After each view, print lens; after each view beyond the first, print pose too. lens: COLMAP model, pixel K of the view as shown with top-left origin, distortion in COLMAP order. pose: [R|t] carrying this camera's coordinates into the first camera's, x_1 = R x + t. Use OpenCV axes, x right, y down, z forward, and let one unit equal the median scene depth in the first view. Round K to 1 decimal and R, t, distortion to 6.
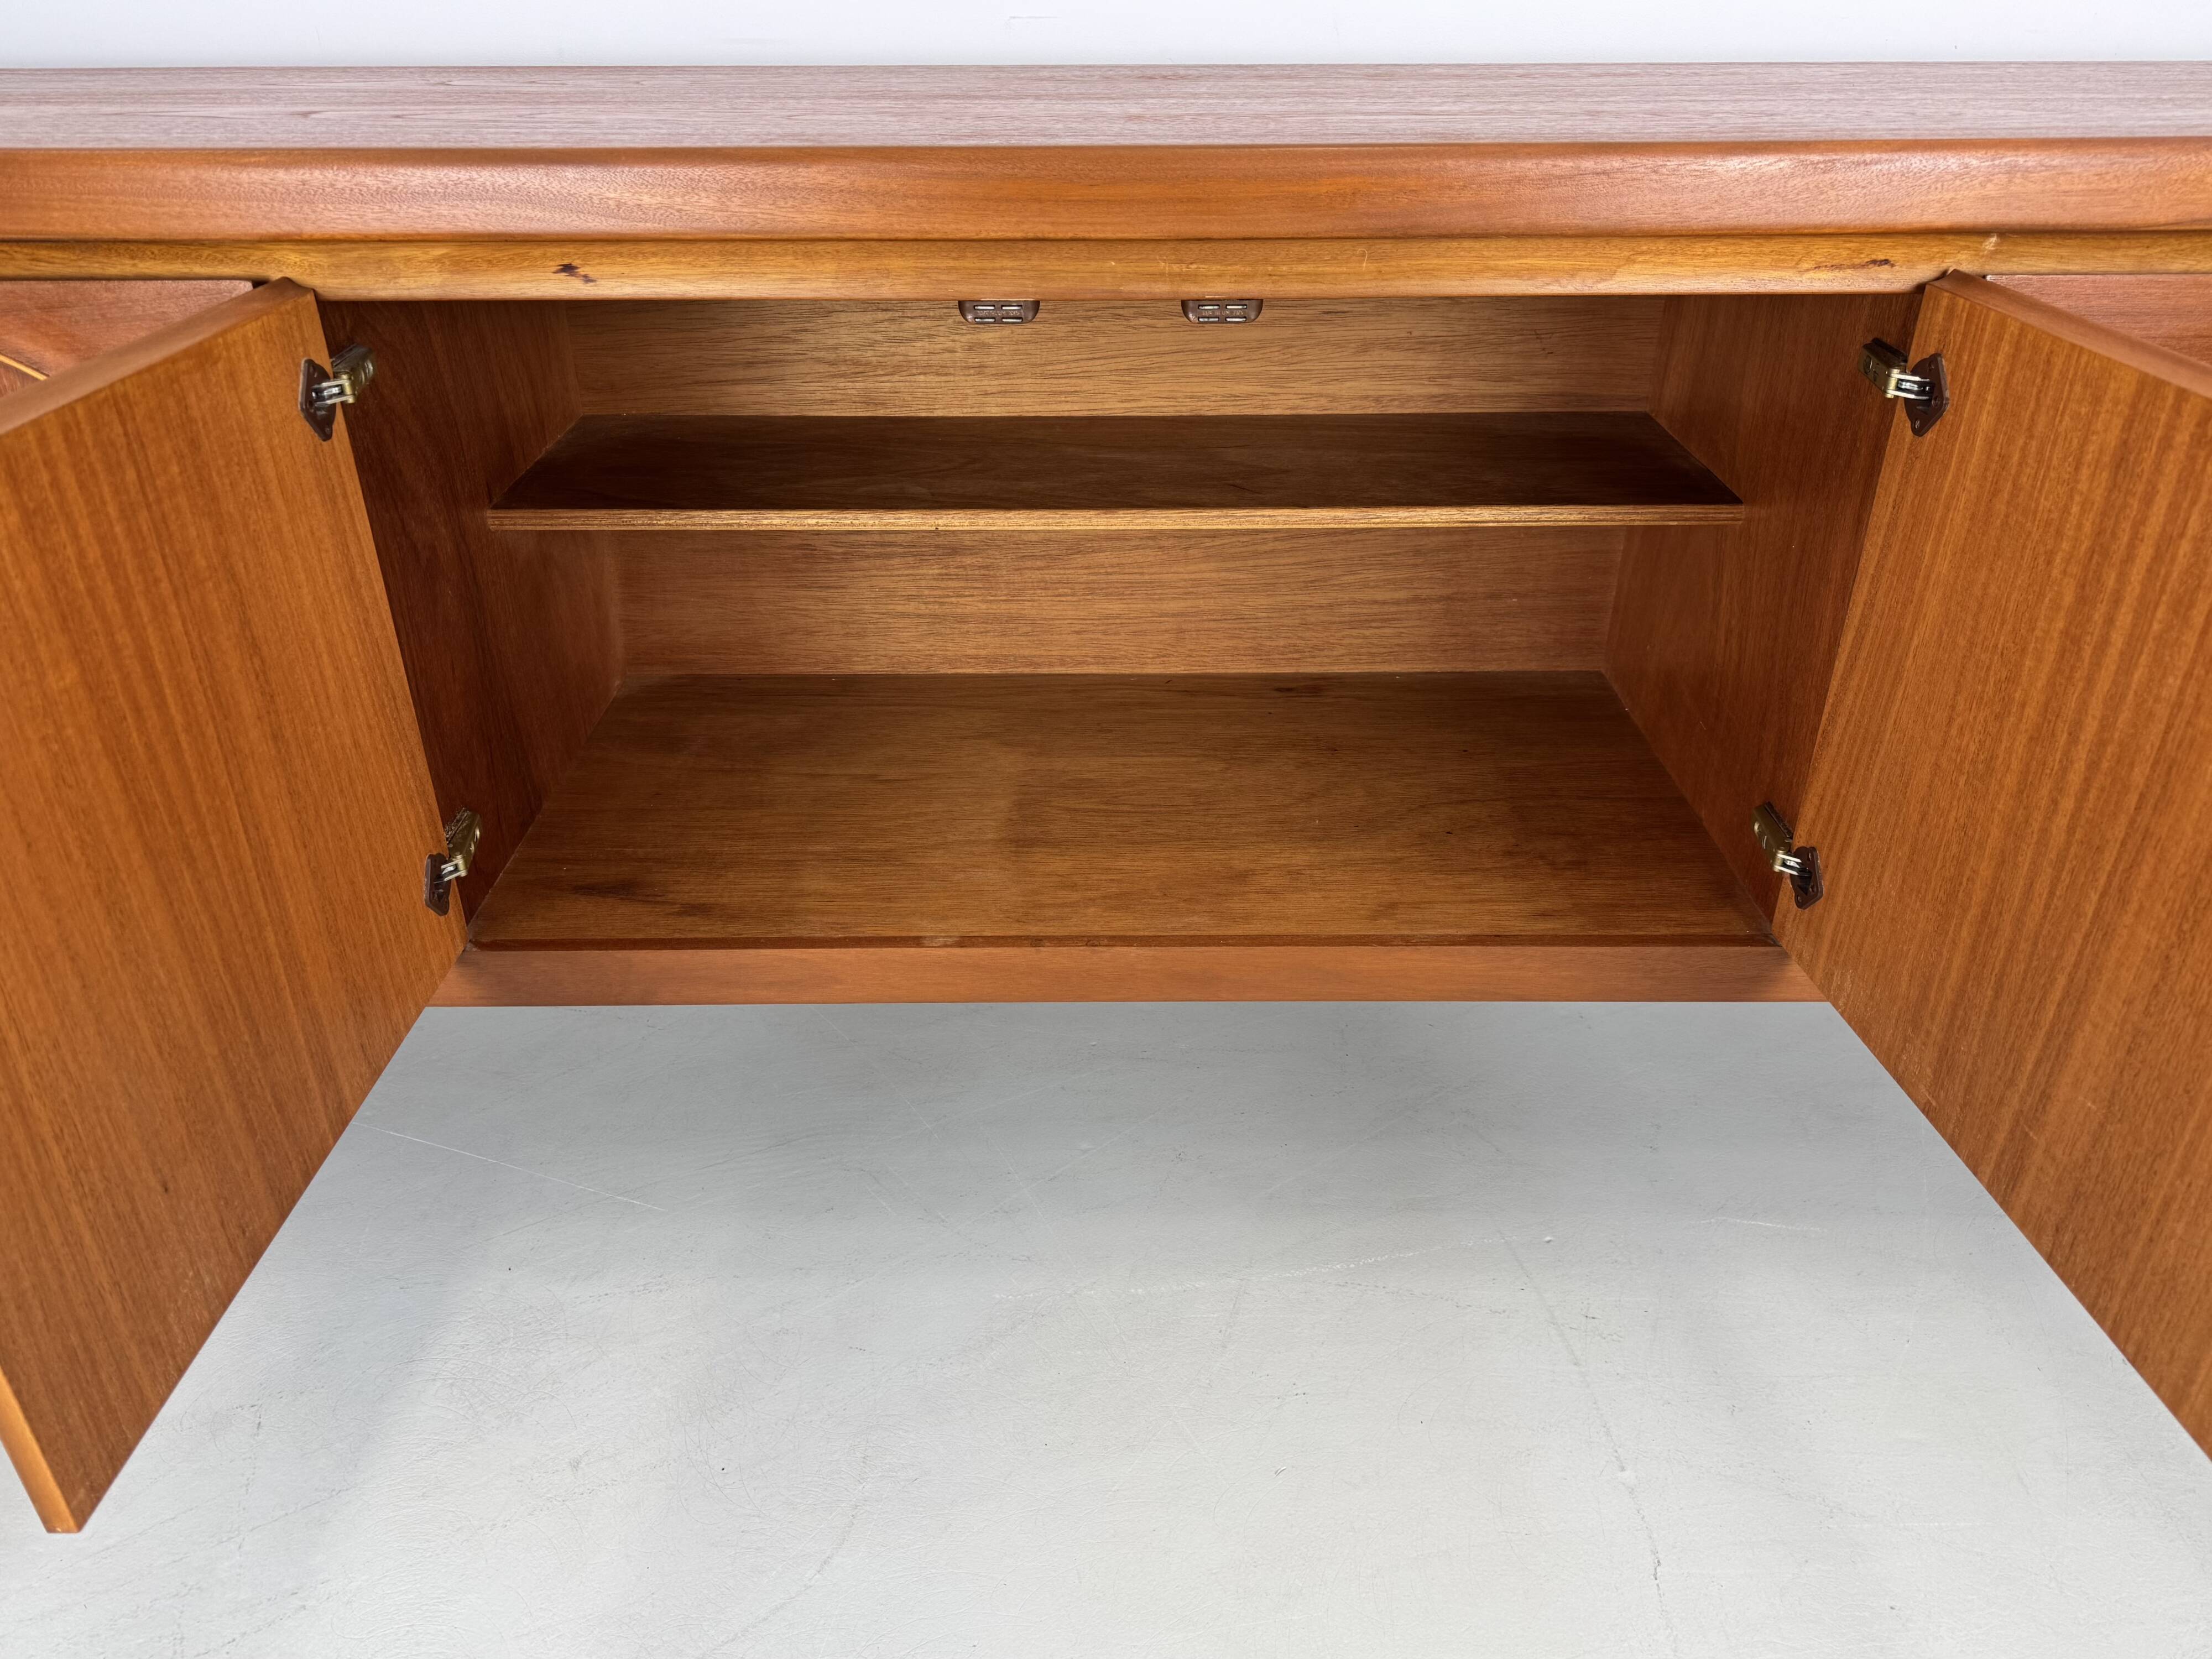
lens RADIAL K [[1580.4, 0, 1114.4], [0, 1580.4, 824.0], [0, 0, 1]] dist [0.065614, -0.092080]
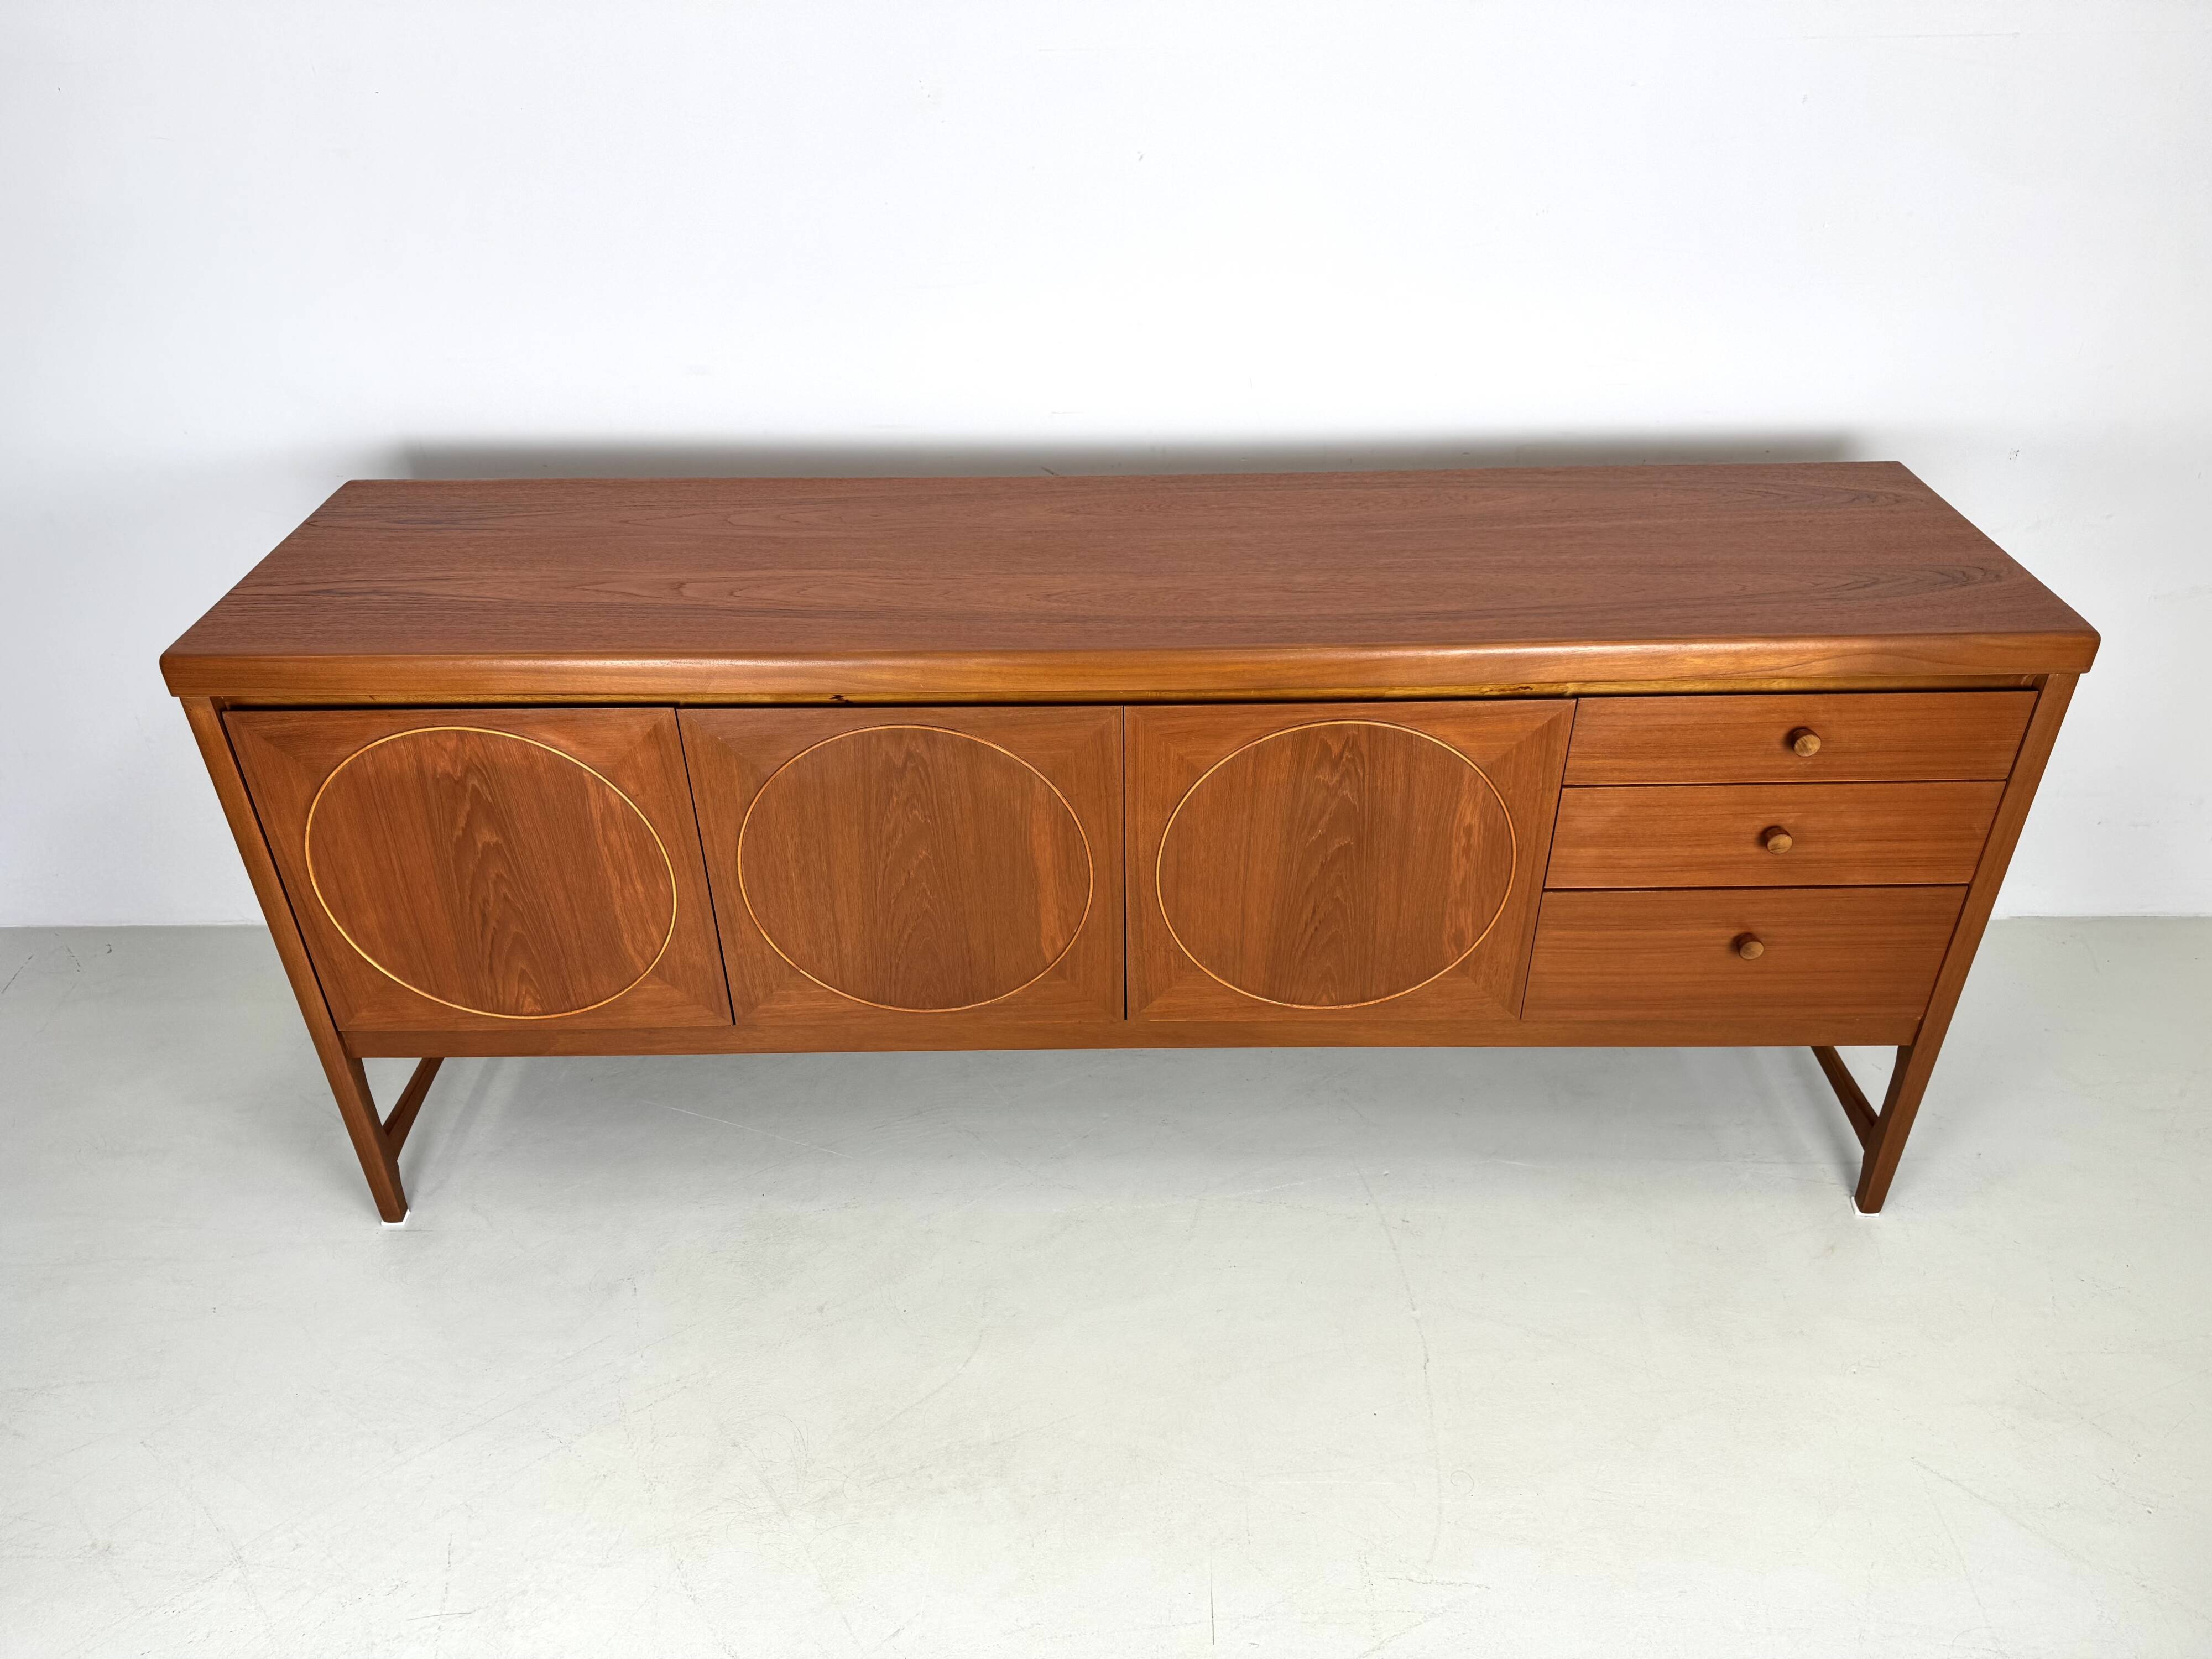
lens RADIAL K [[1580.4, 0, 1103.7], [0, 1580.4, 822.2], [0, 0, 1]] dist [0.065614, -0.092080]
pose [[0.999951, -0.008589, -0.004837, -0.014244], [0.008922, 0.997235, 0.073780, -0.335382], [0.004190, -0.073819, 0.997263, -0.908620]]
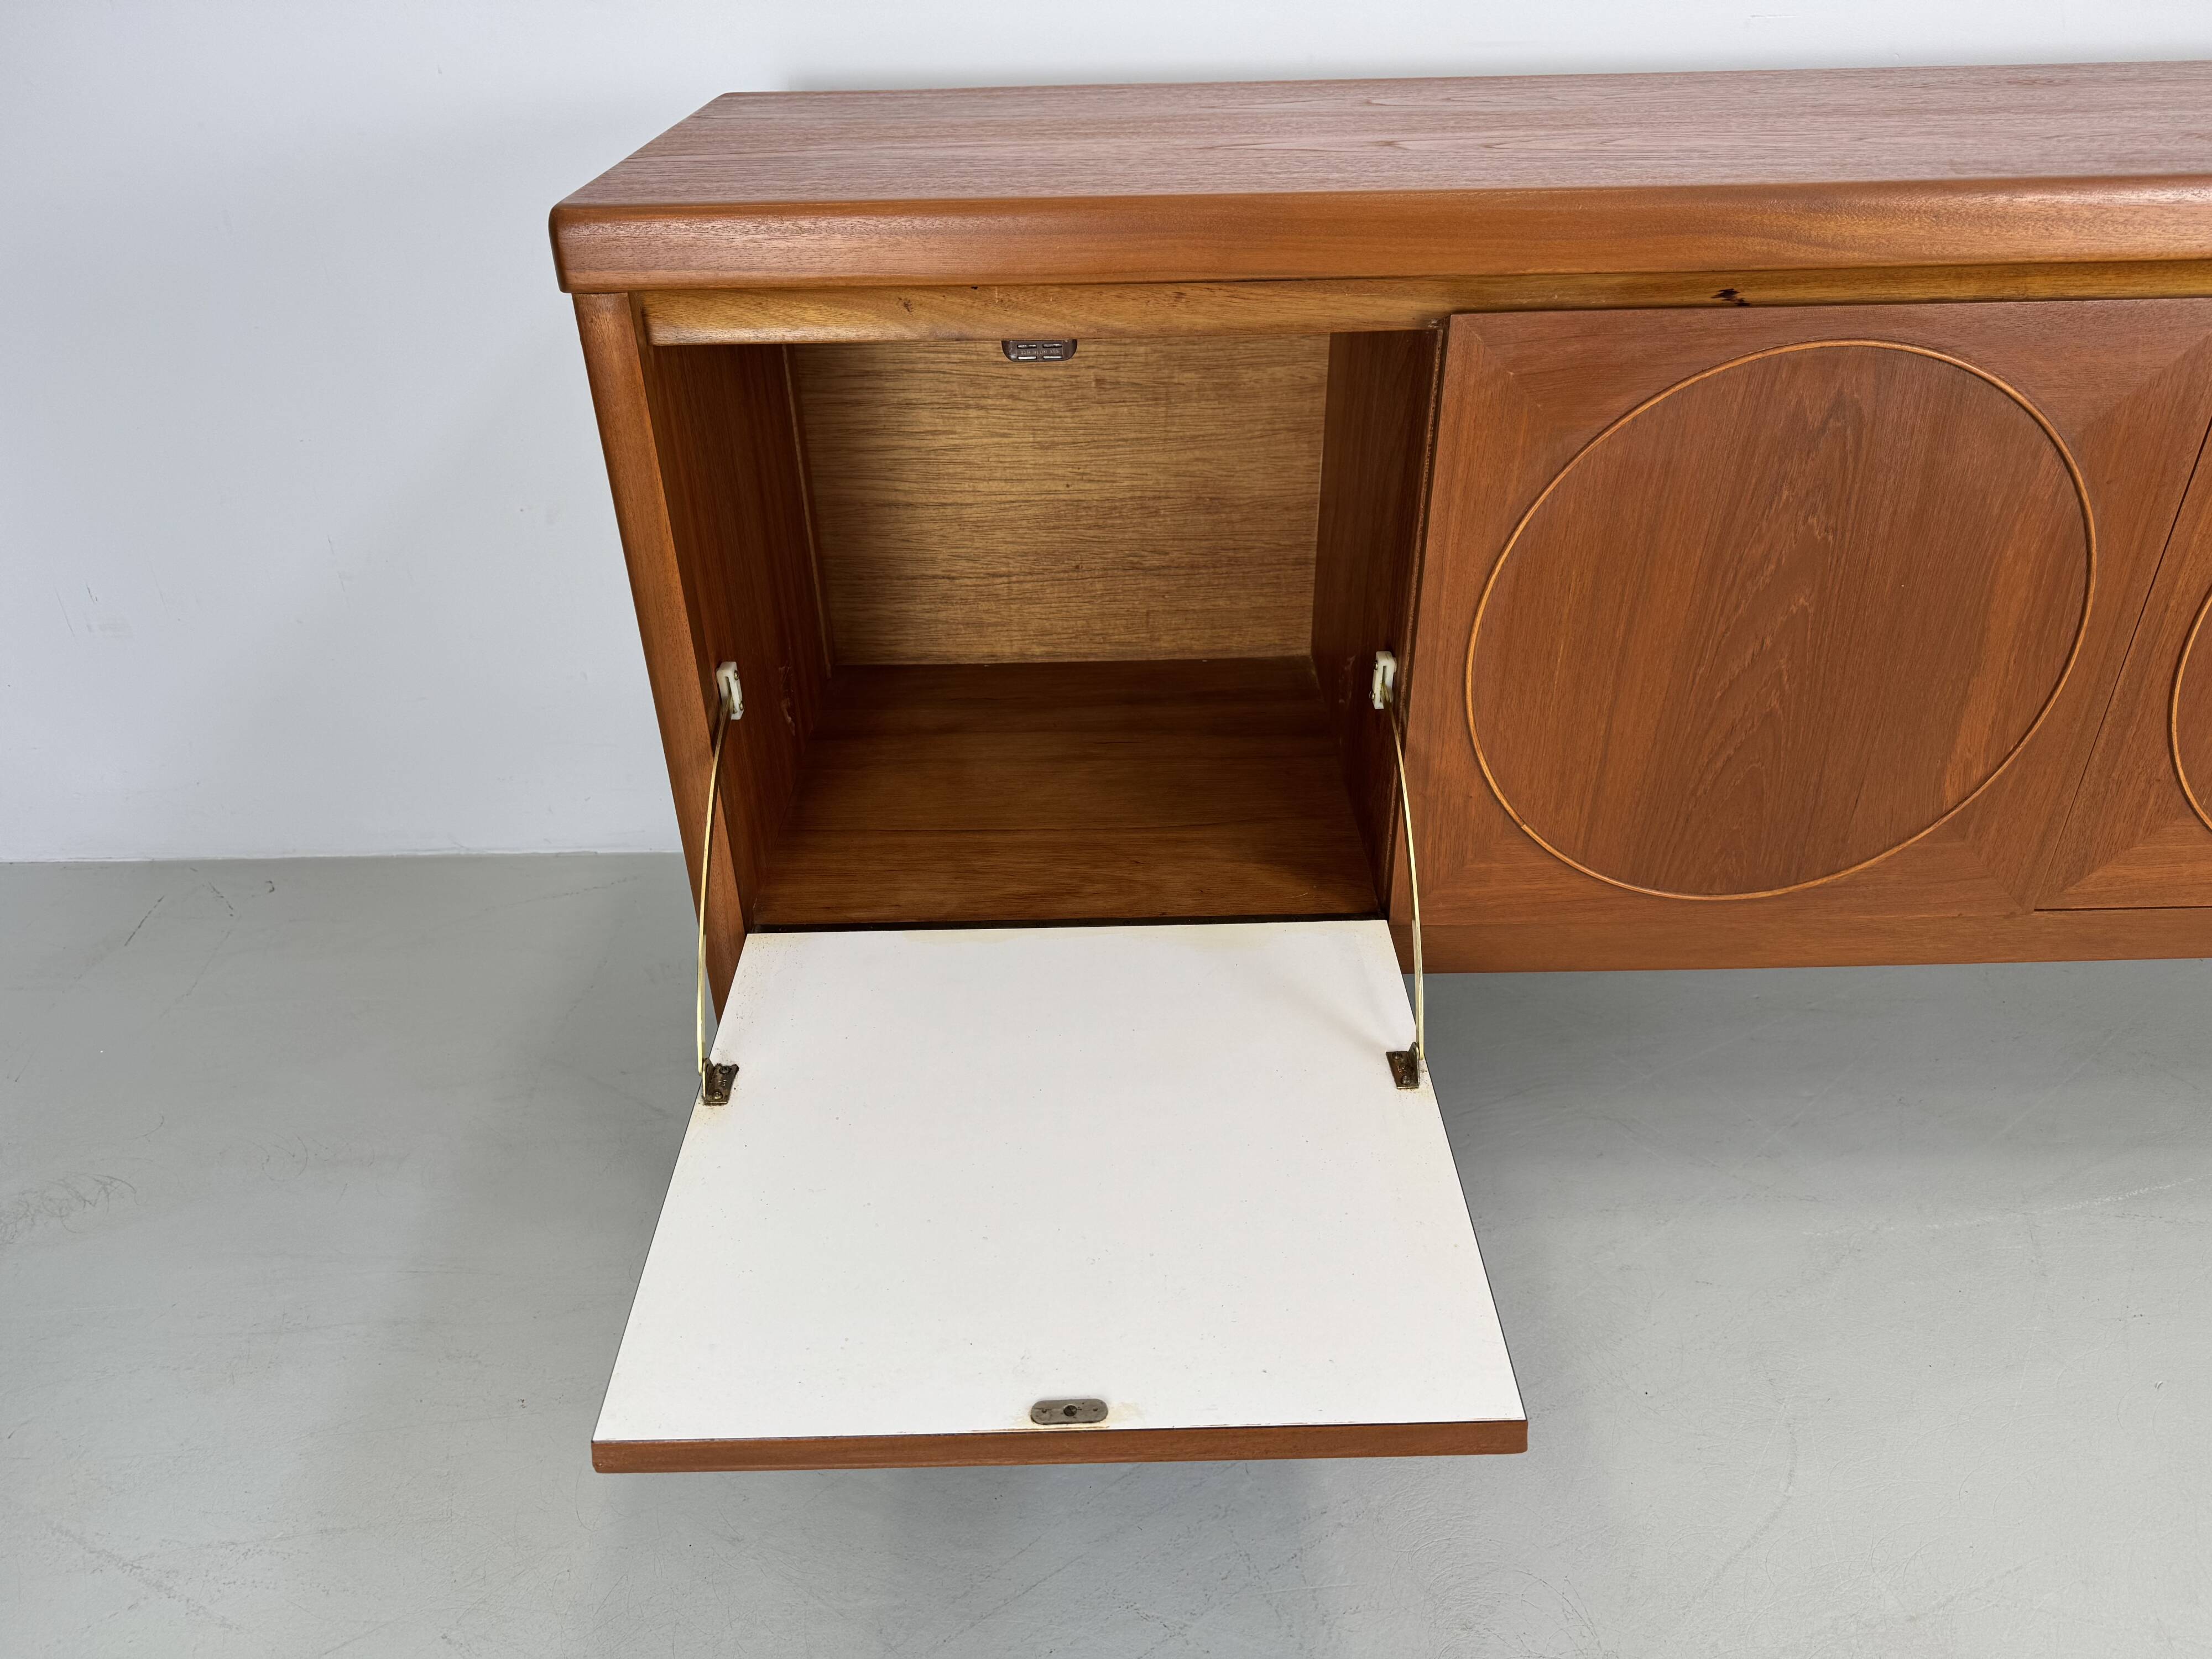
lens RADIAL K [[1580.4, 0, 1093.8], [0, 1580.4, 838.9], [0, 0, 1]] dist [0.065614, -0.092080]
pose [[0.999816, -0.018750, -0.003996, -0.771169], [0.018908, 0.998853, 0.043984, -0.037330], [0.003167, -0.044051, 0.999024, -0.089024]]
